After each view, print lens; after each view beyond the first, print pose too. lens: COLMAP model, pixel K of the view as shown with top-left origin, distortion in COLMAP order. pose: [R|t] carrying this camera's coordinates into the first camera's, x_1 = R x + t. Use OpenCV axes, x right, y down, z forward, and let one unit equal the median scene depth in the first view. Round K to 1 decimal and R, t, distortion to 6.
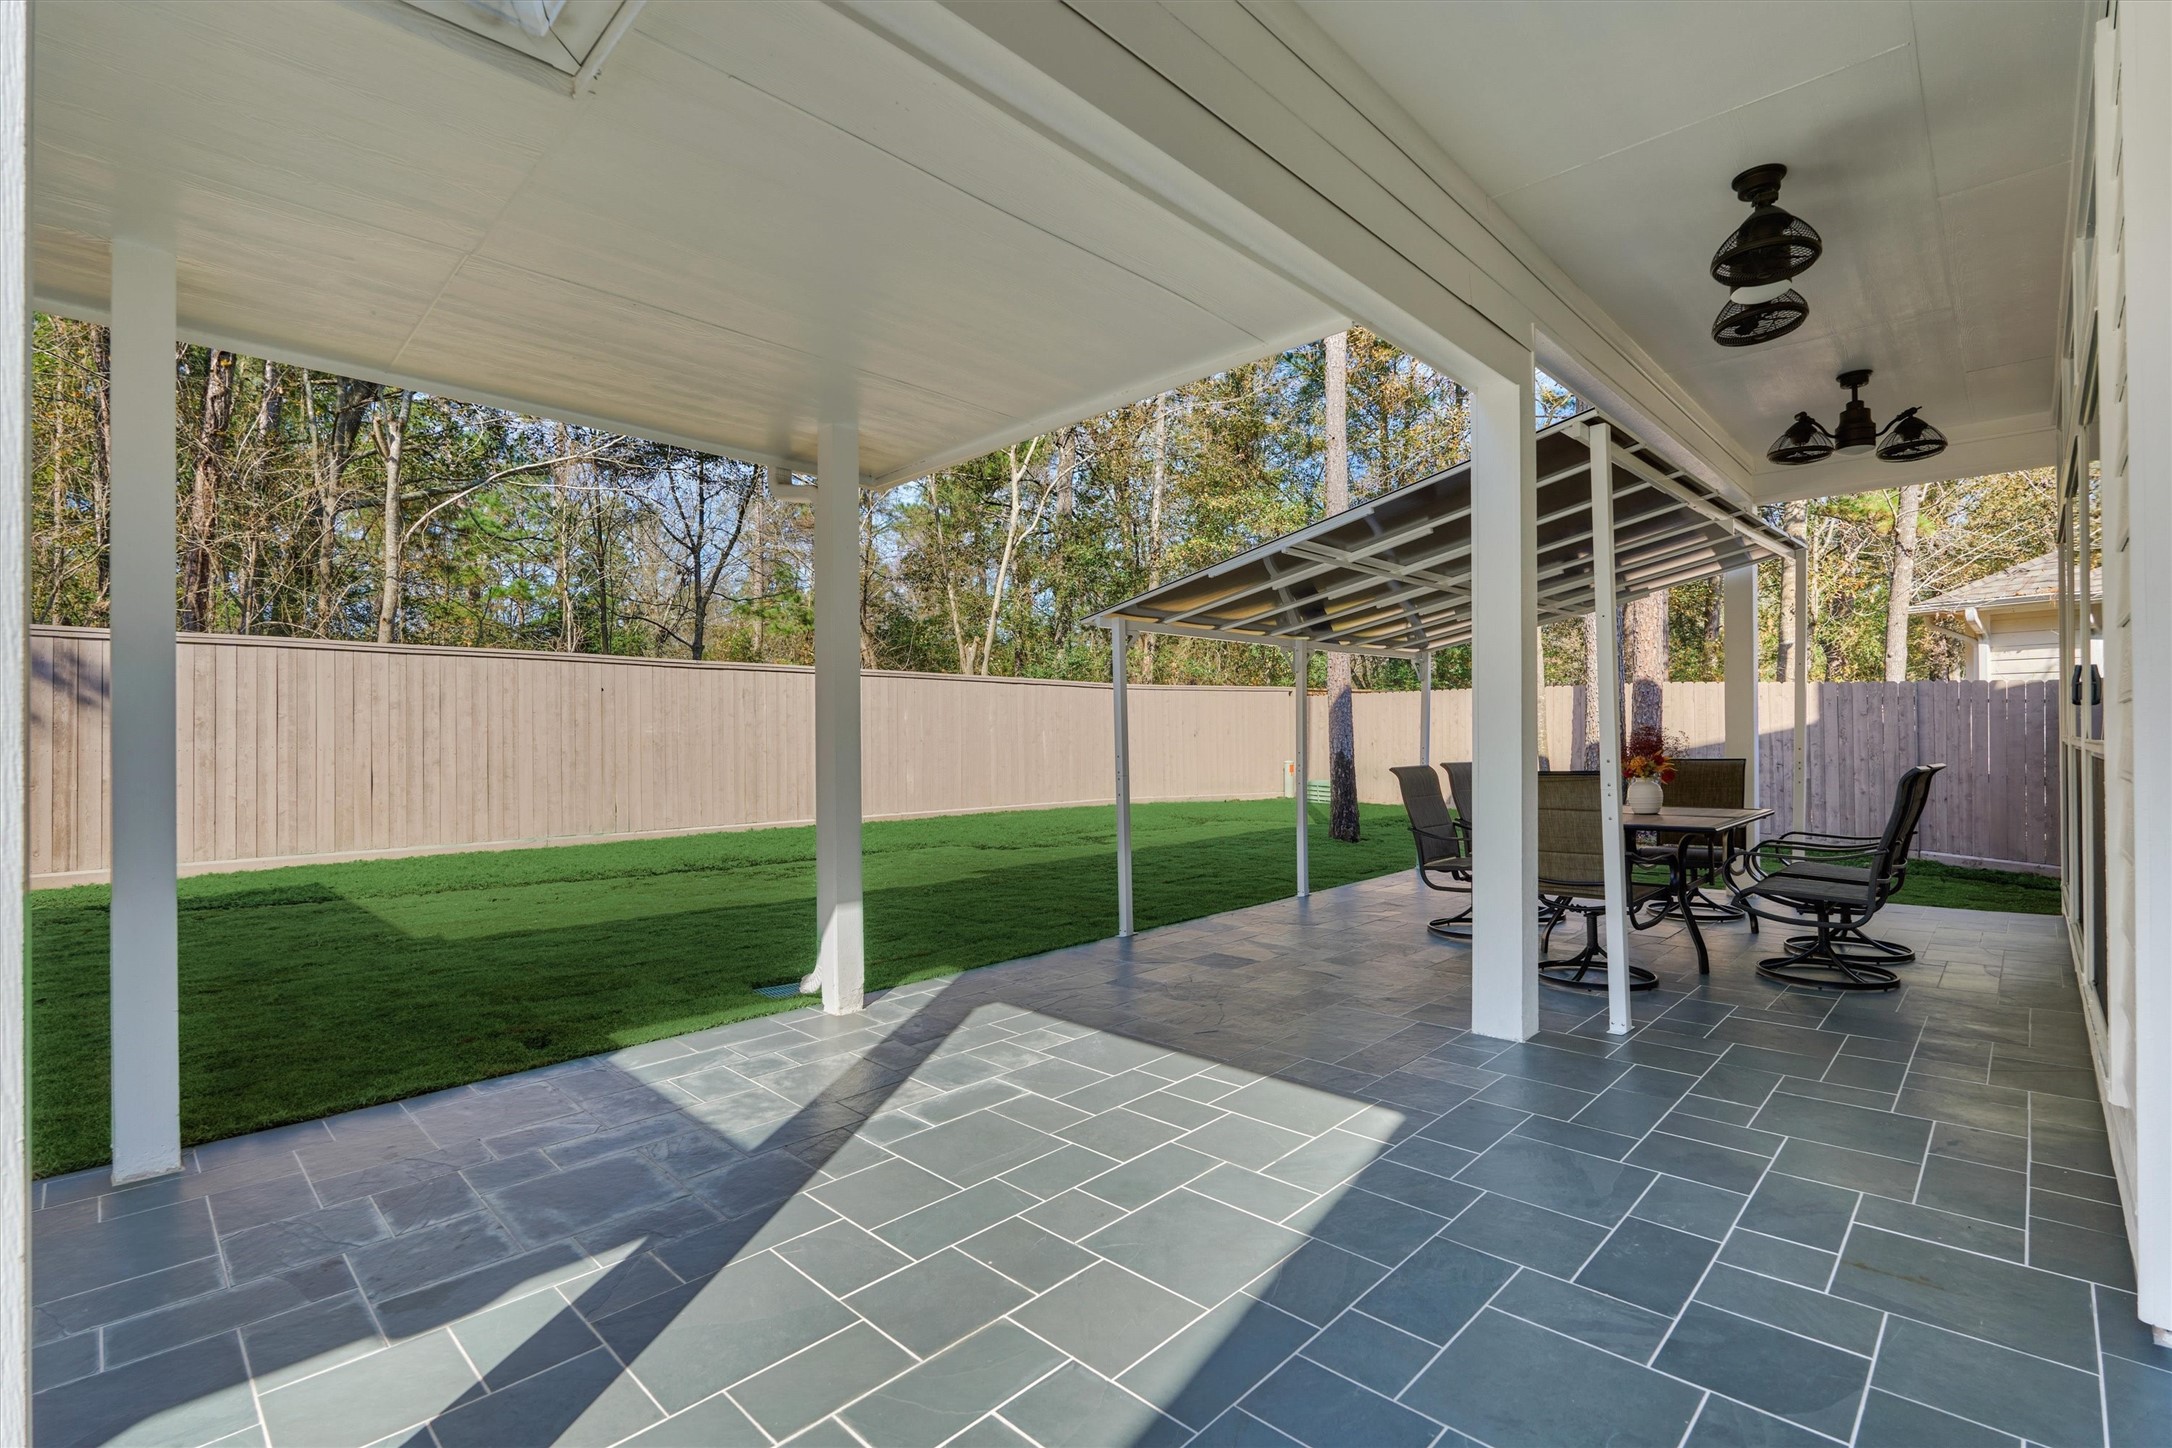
lens RADIAL K [[980.6, 0, 1086.0], [0, 980.6, 724.0], [0, 0, 1]] dist [-0.001637, 0.000120]
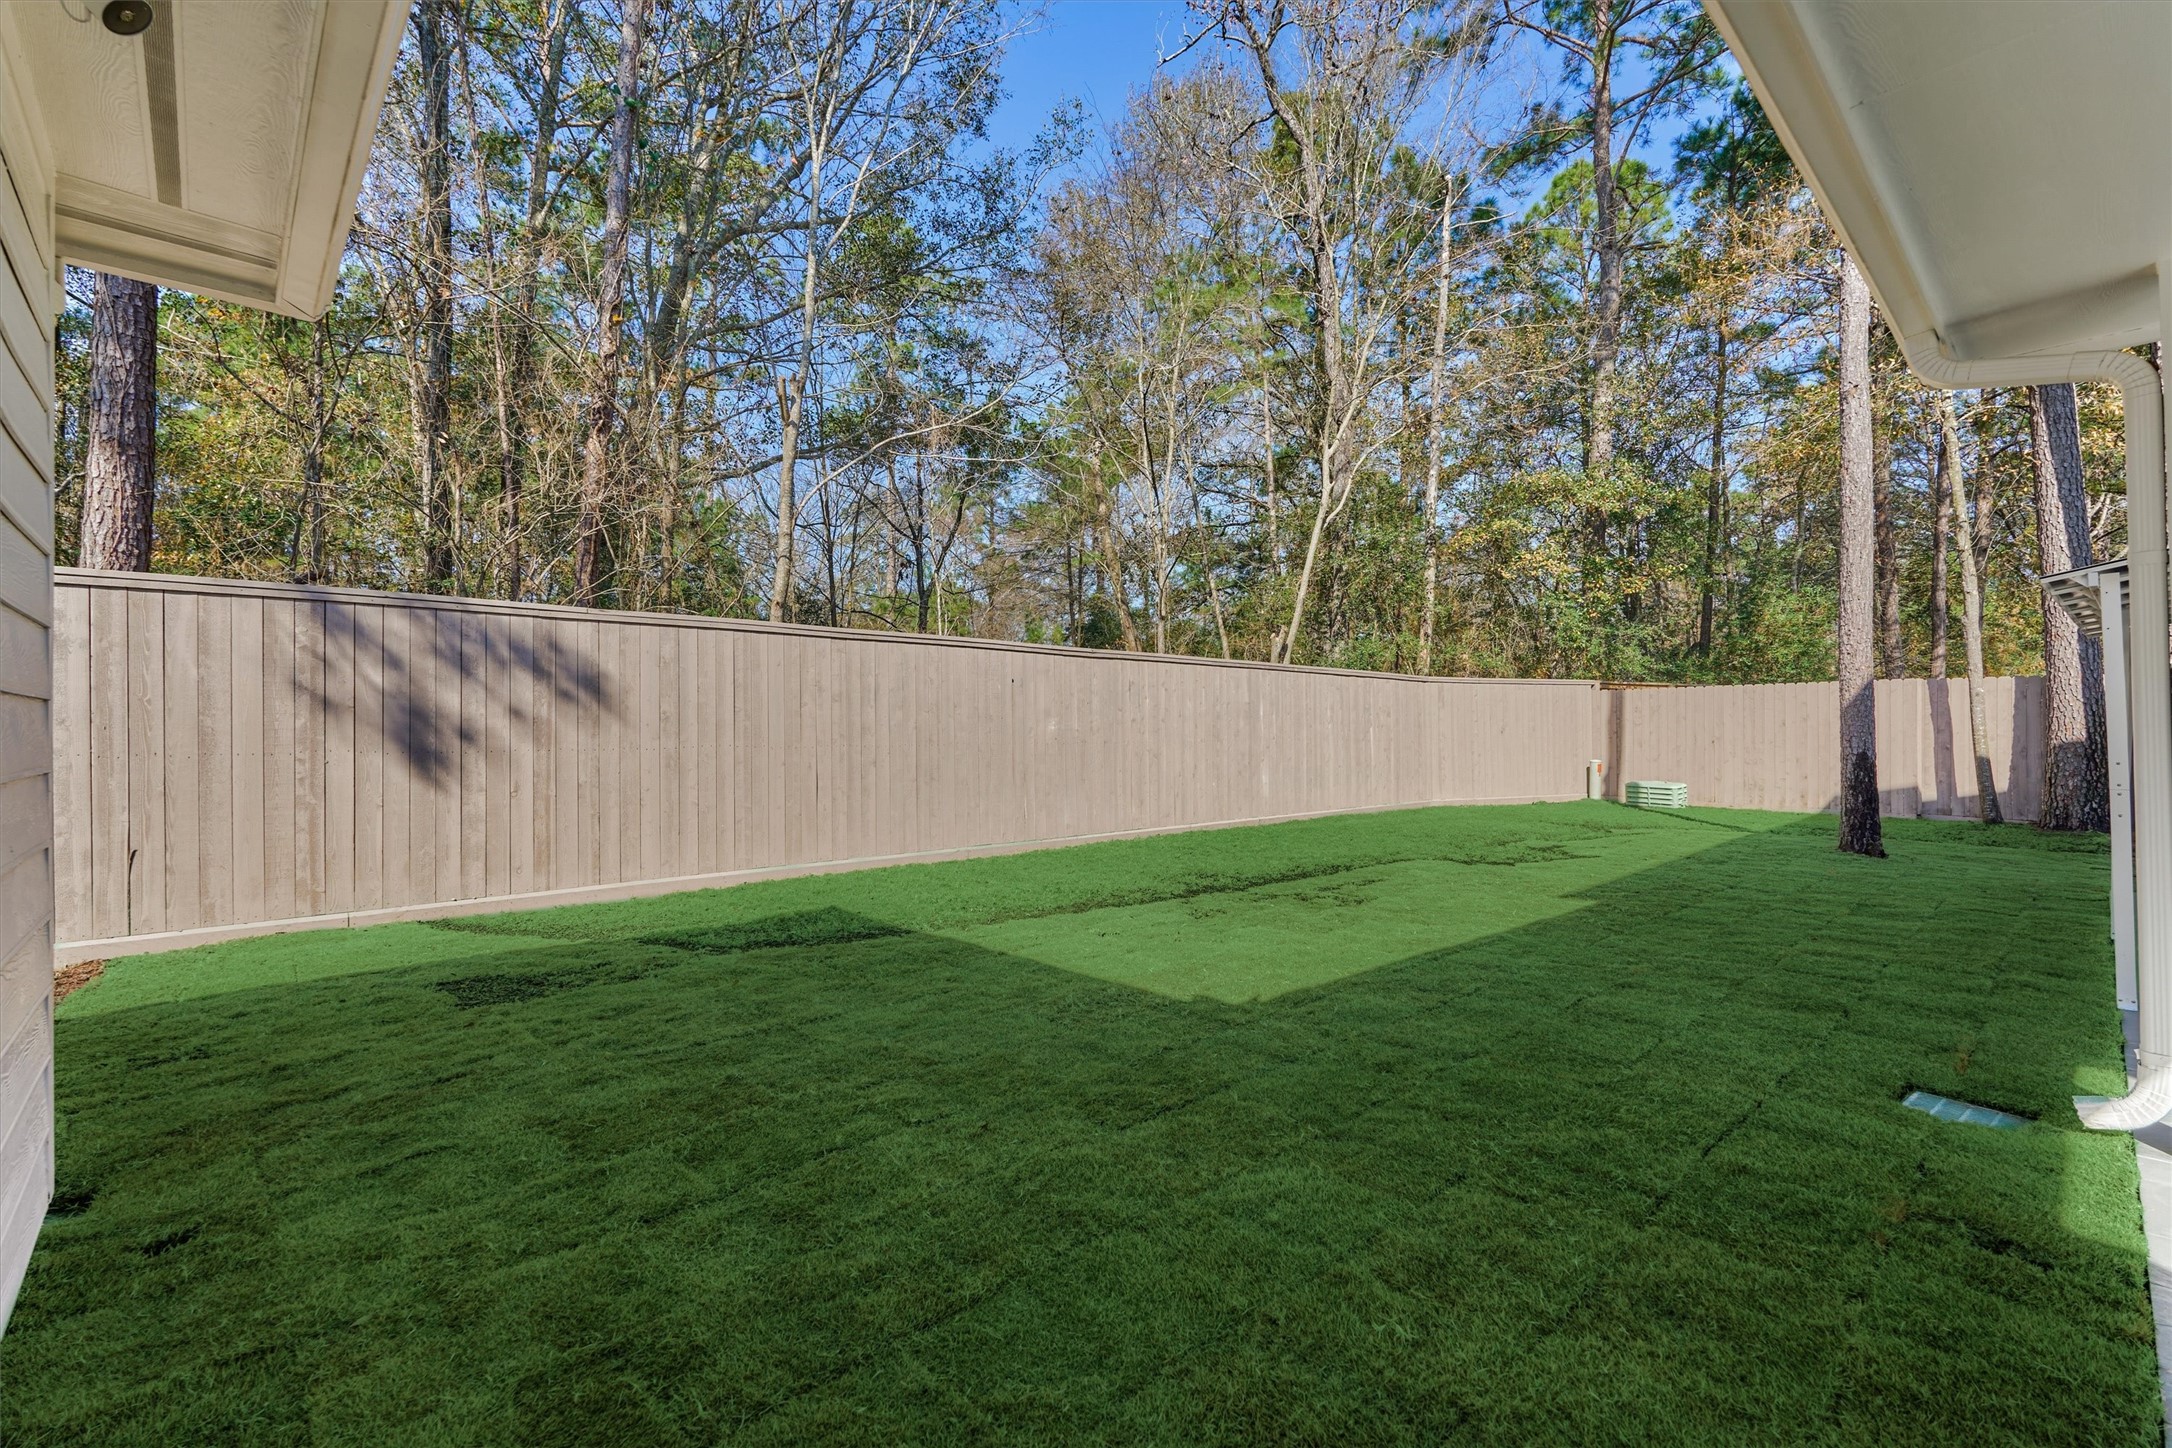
lens RADIAL K [[948.0, 0, 1086.0], [0, 948.0, 724.0], [0, 0, 1]] dist [-0.000381, 0.000061]
pose [[0.998752, 0.000937, -0.049944, -0.439862], [-0.000753, 0.999993, 0.003697, 0.000931], [0.049947, -0.003655, 0.998745, 0.161259]]
